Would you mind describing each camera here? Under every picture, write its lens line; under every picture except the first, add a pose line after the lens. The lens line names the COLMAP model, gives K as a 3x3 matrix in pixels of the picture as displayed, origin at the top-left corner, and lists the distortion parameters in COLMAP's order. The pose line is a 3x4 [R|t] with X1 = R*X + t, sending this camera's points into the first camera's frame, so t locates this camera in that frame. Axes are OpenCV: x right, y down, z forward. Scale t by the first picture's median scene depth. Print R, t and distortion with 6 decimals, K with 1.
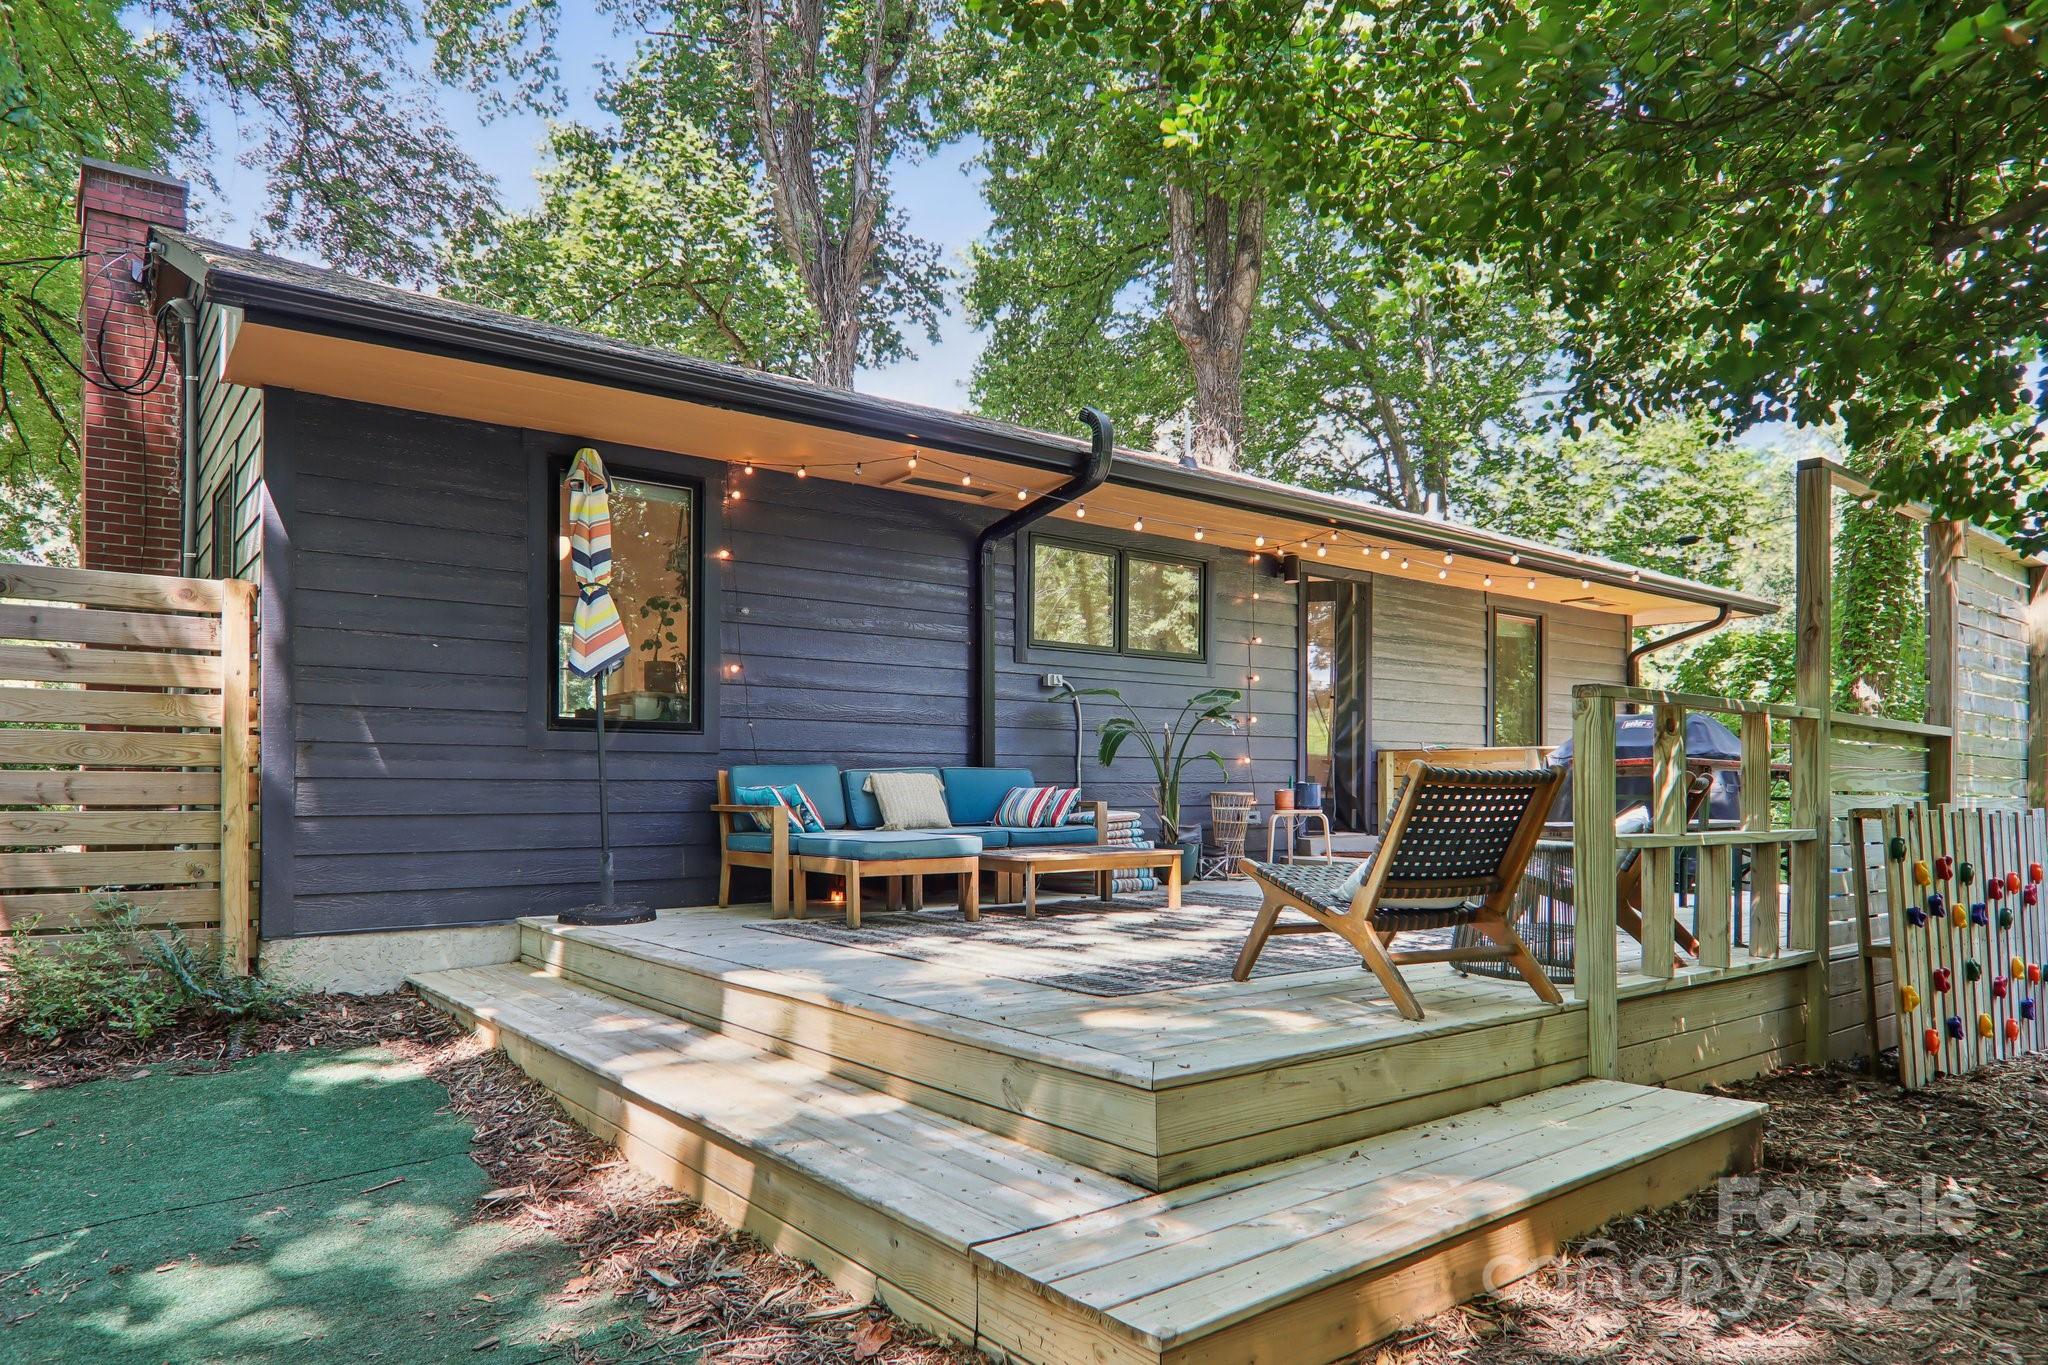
lens RADIAL K [[1276.1, 0, 1017.8], [0, 1276.1, 827.4], [0, 0, 1]] dist [0.002397, -0.001923]
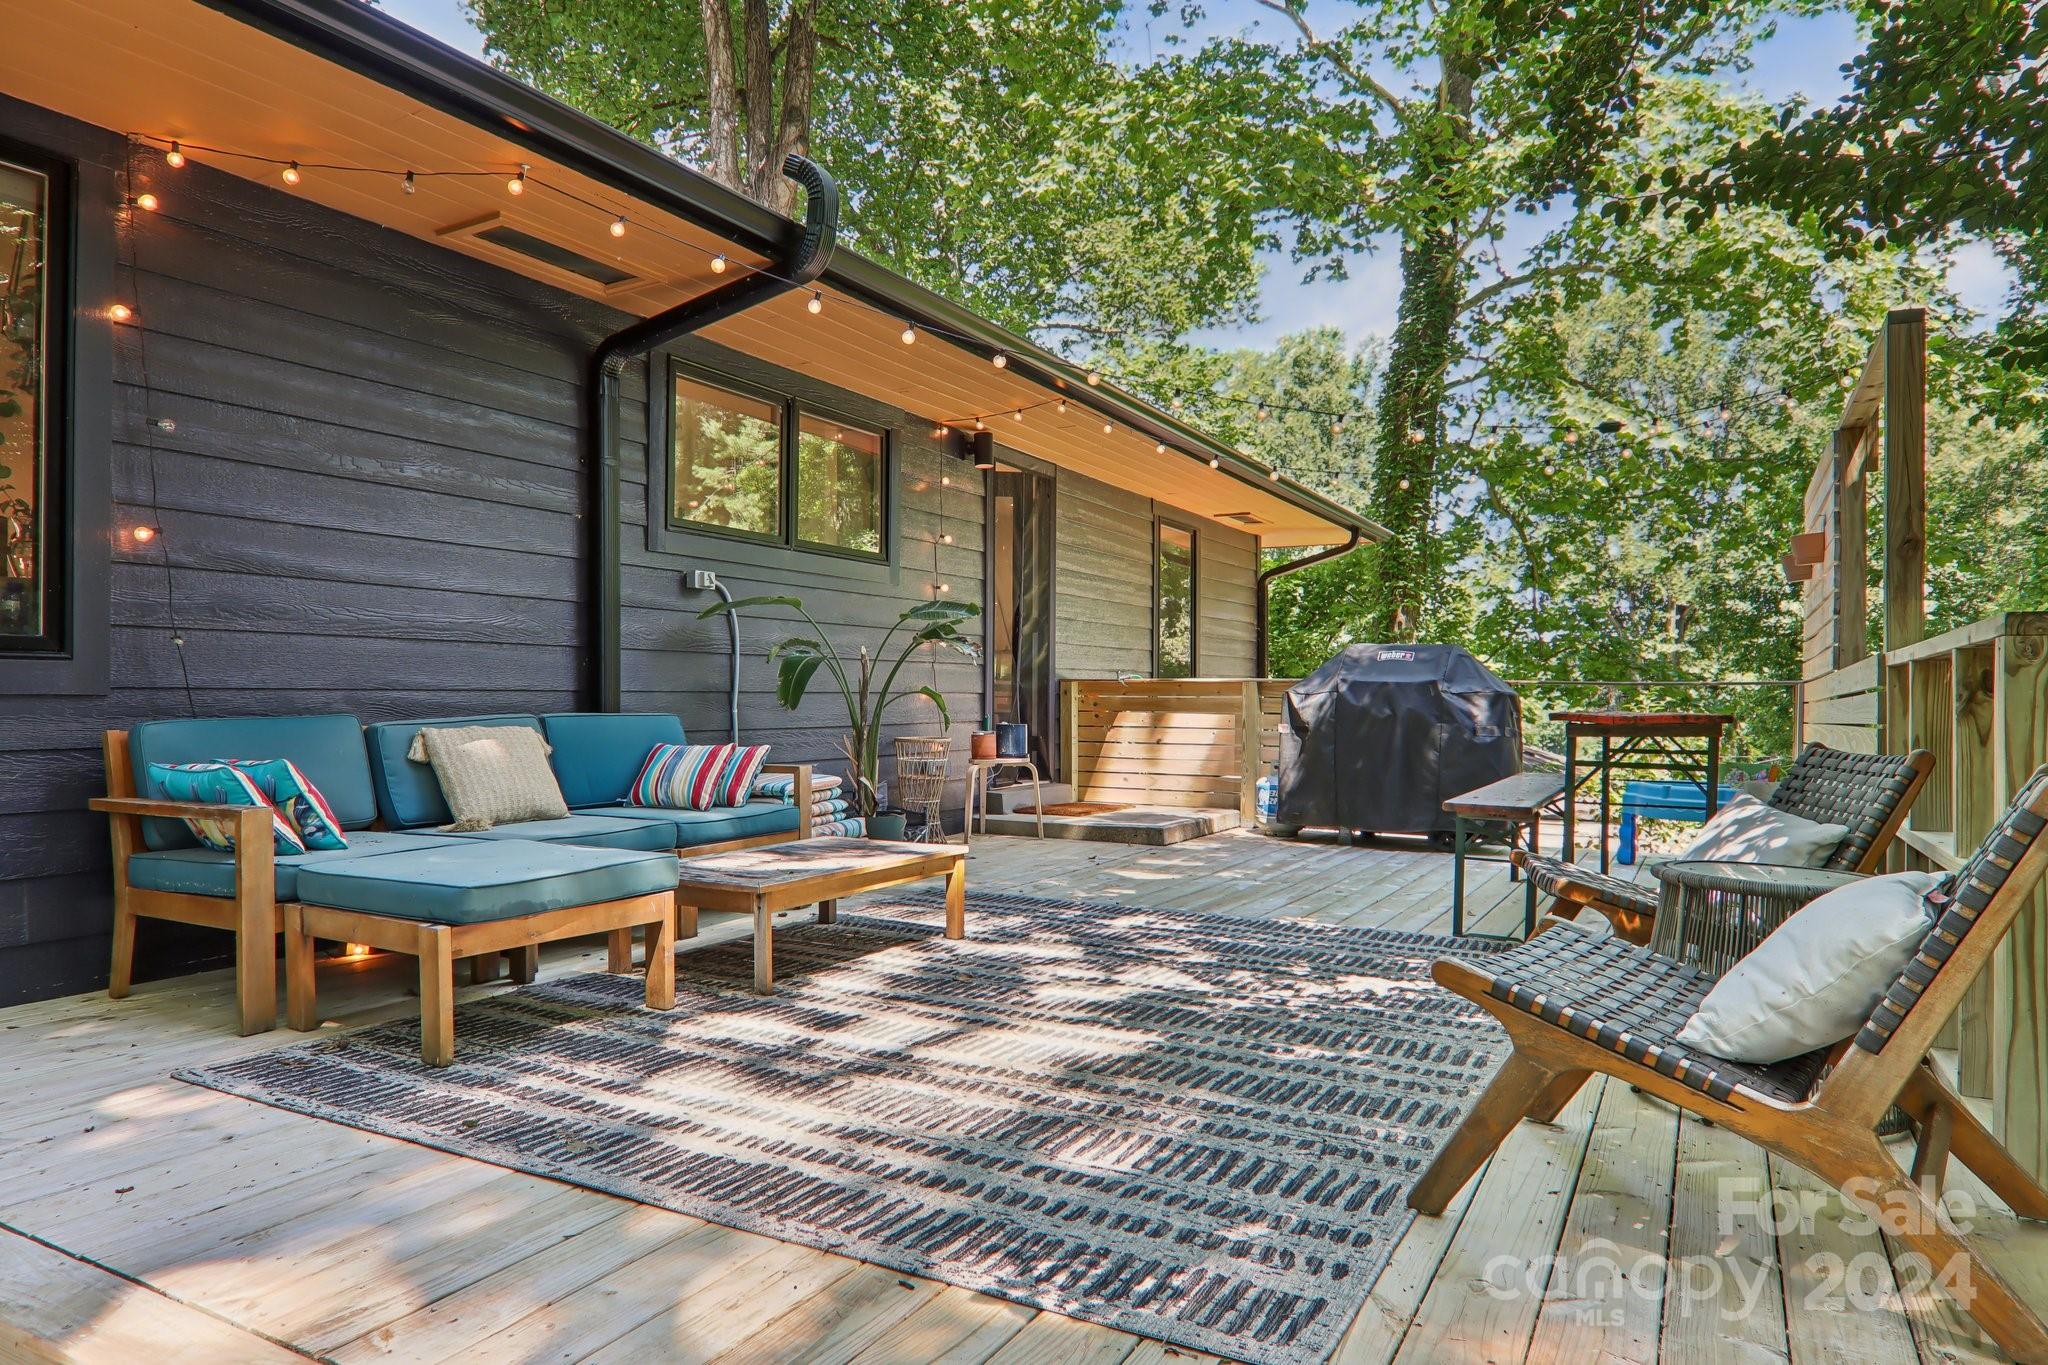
lens RADIAL K [[1264.1, 0, 1021.3], [0, 1264.1, 719.0], [0, 0, 1]] dist [0.005647, -0.015838]
pose [[0.921171, -0.007544, 0.389085, -0.087387], [0.013902, 0.999812, -0.013530, -0.034845], [-0.388910, 0.017873, 0.921102, 0.364700]]
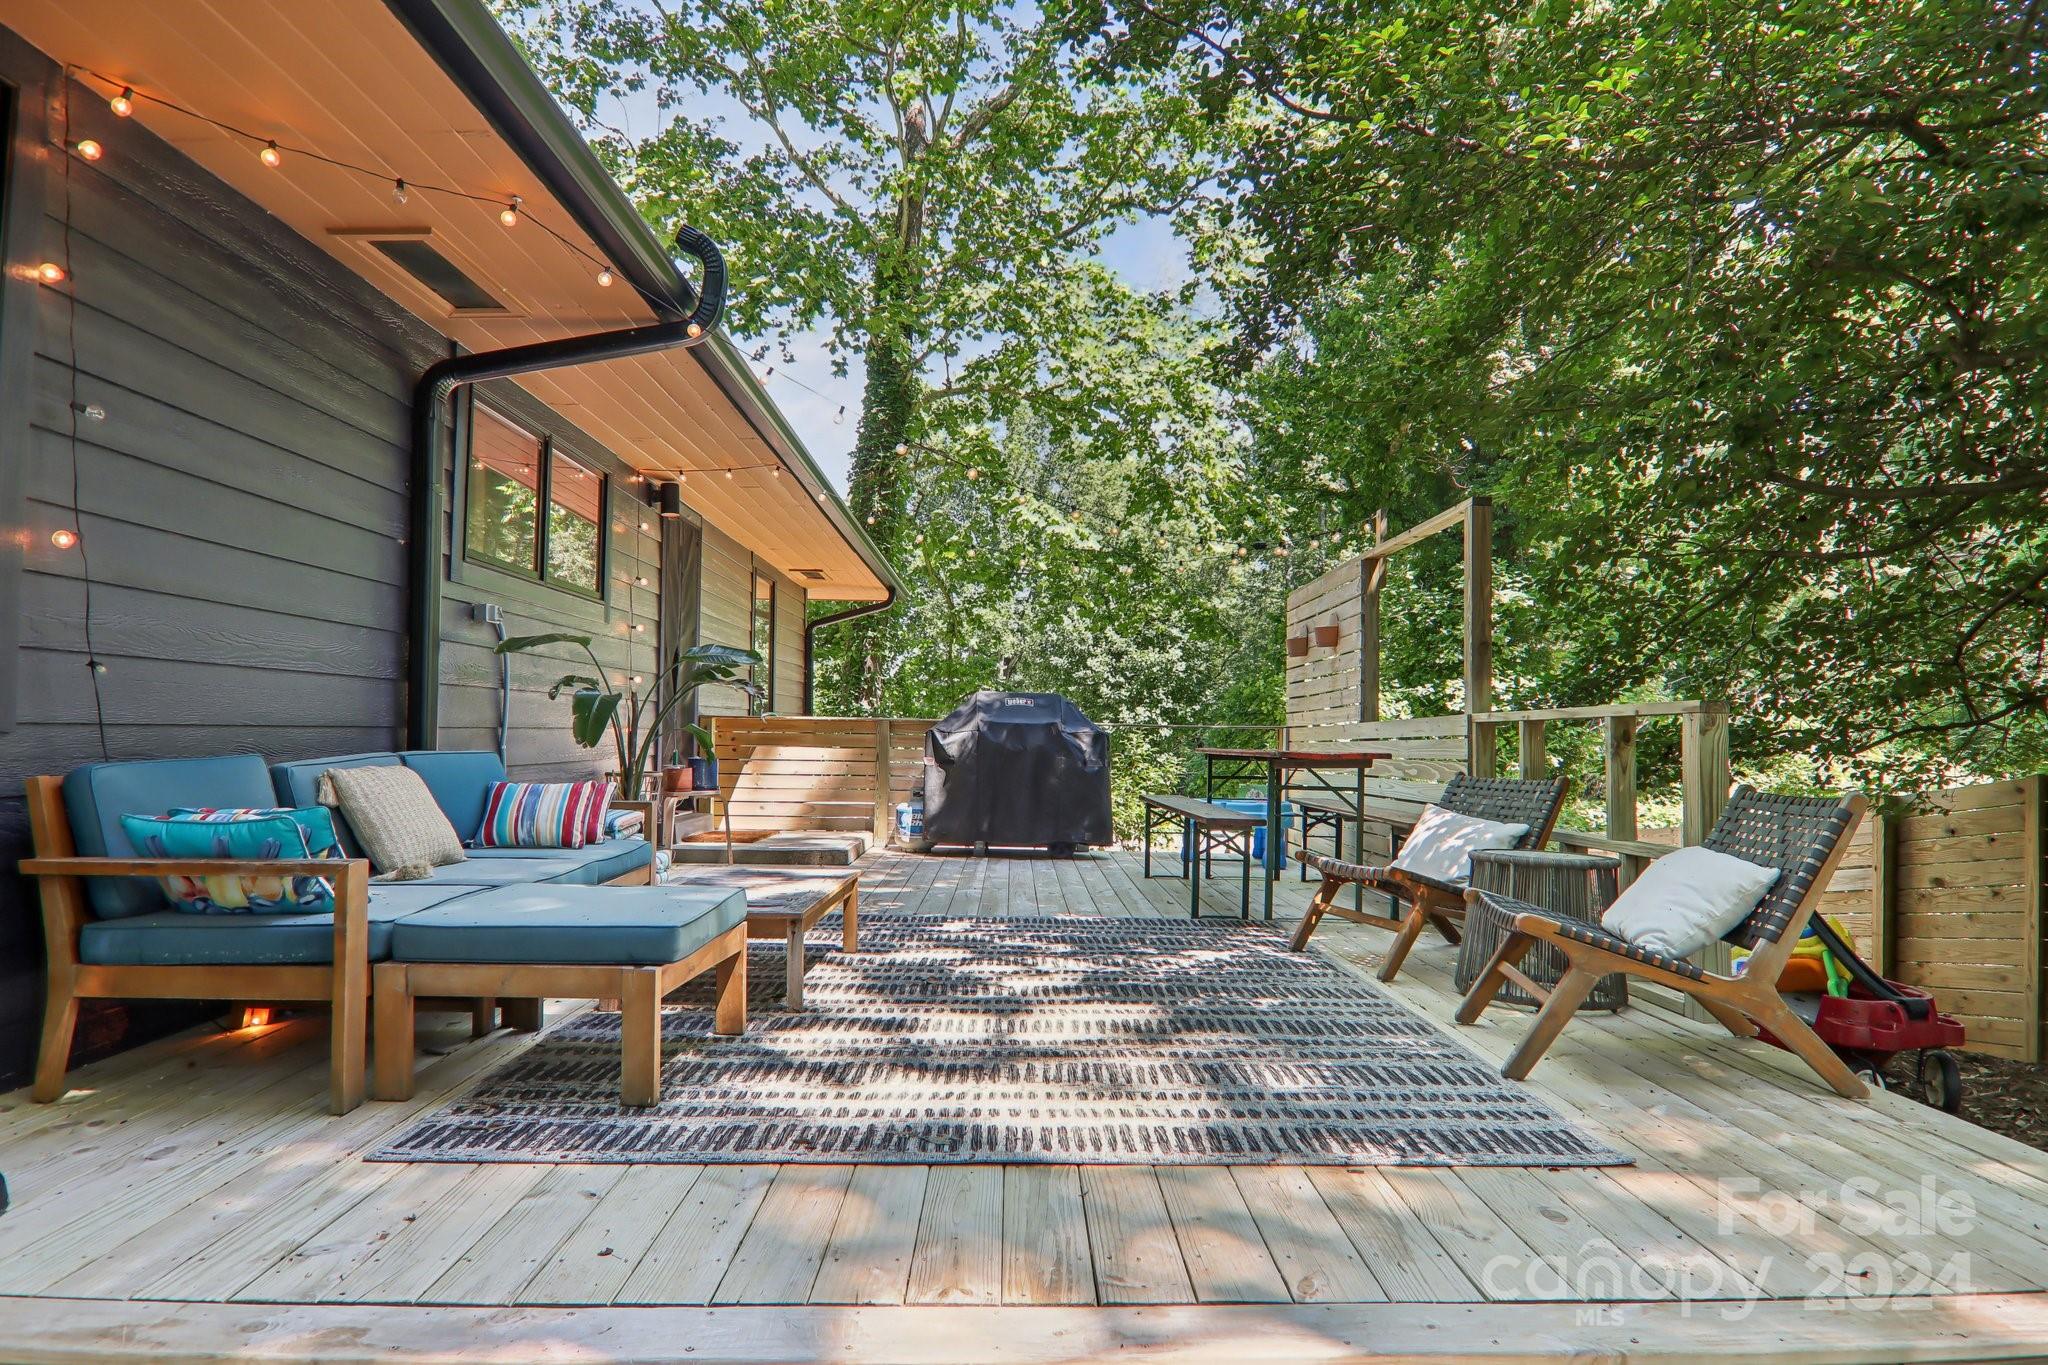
lens RADIAL K [[1158.0, 0, 1020.2], [0, 1158.0, 718.5], [0, 0, 1]] dist [0.002741, -0.018235]
pose [[0.605423, 0.013544, 0.795789, -0.318726], [0.017573, 0.999384, -0.030378, -0.043436], [-0.795710, 0.032376, 0.604812, 0.479569]]
